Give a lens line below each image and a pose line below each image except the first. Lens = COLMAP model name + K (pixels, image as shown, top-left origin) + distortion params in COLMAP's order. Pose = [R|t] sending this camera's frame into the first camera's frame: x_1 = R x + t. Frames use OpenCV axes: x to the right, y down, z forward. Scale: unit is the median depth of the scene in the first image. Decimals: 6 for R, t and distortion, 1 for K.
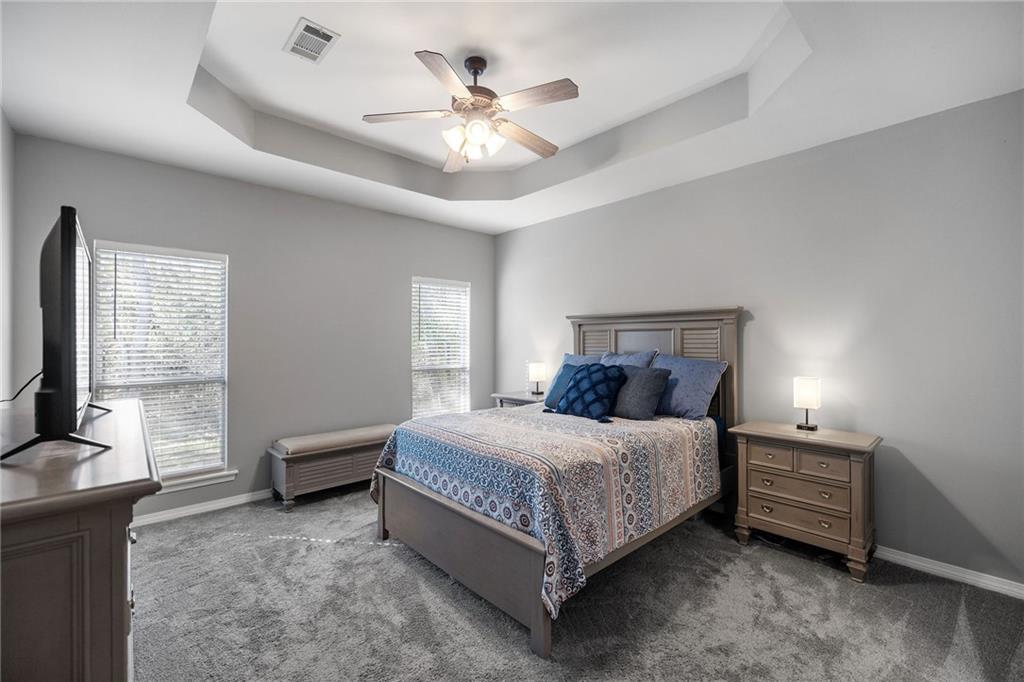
lens RADIAL K [[425.6, 0, 515.6], [0, 425.6, 342.0], [0, 0, 1]] dist [-0.005112, -0.000199]
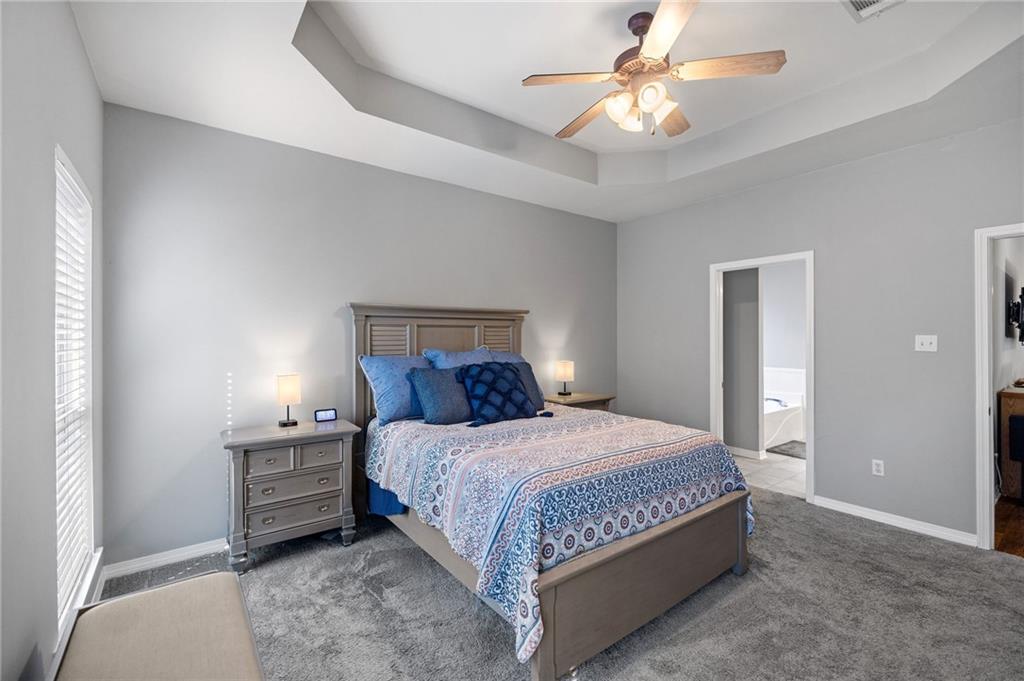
lens RADIAL K [[446.2, 0, 516.0], [0, 446.2, 336.6], [0, 0, 1]] dist [0.004297, 0.000117]
pose [[0.097109, 0.004788, 0.995262, -0.748976], [0.002763, 0.999983, -0.005080, 0.001499], [-0.995270, 0.003243, 0.097094, 0.842771]]
